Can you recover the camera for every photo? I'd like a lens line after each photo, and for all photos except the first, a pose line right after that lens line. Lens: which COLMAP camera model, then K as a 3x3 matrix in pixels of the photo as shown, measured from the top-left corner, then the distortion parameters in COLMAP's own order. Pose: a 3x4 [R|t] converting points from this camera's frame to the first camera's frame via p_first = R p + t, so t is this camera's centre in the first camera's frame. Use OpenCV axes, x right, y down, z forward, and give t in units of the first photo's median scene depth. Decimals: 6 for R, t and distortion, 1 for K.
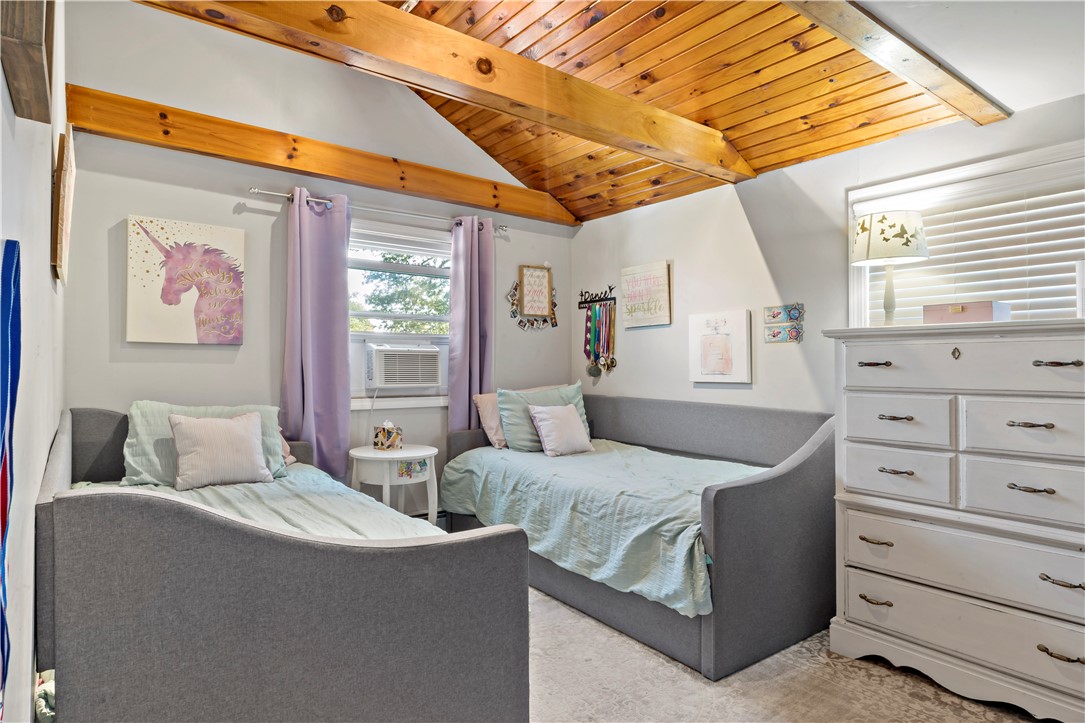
lens RADIAL K [[620.5, 0, 542.7], [0, 620.5, 364.9], [0, 0, 1]] dist [-0.005742, 0.000267]
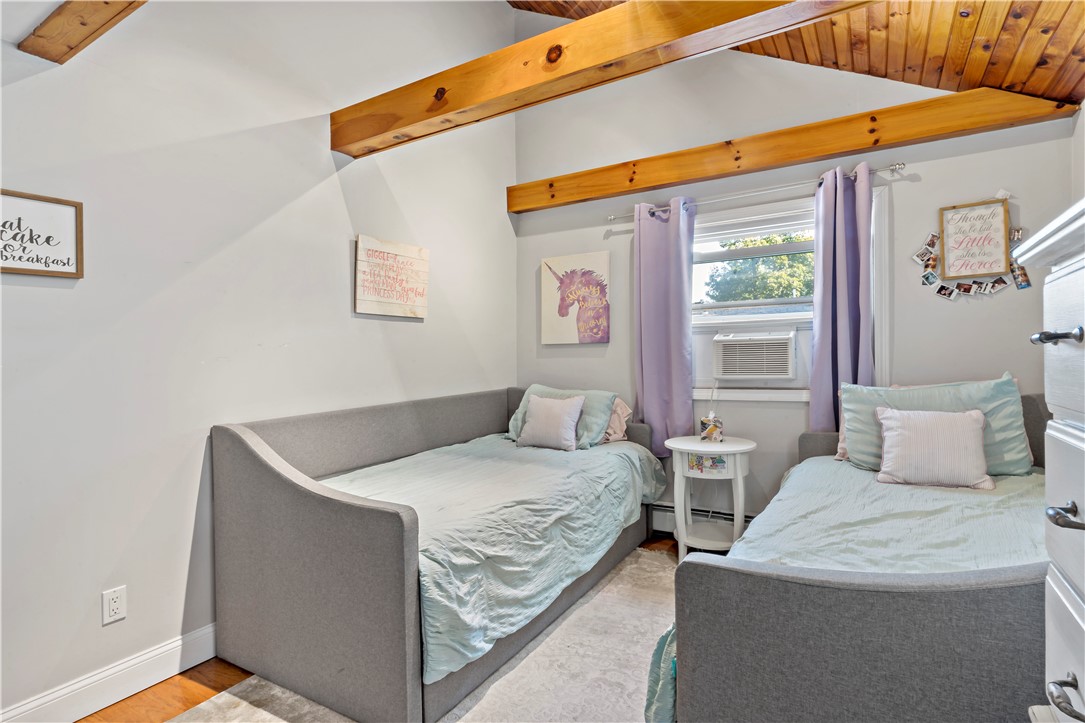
lens RADIAL K [[545.7, 0, 543.1], [0, 545.7, 361.4], [0, 0, 1]] dist [-0.005604, 0.000297]
pose [[0.362531, -0.009010, -0.931928, 0.444757], [0.022427, 0.999748, -0.000941, 0.003929], [0.931702, -0.020560, 0.362642, 0.418770]]
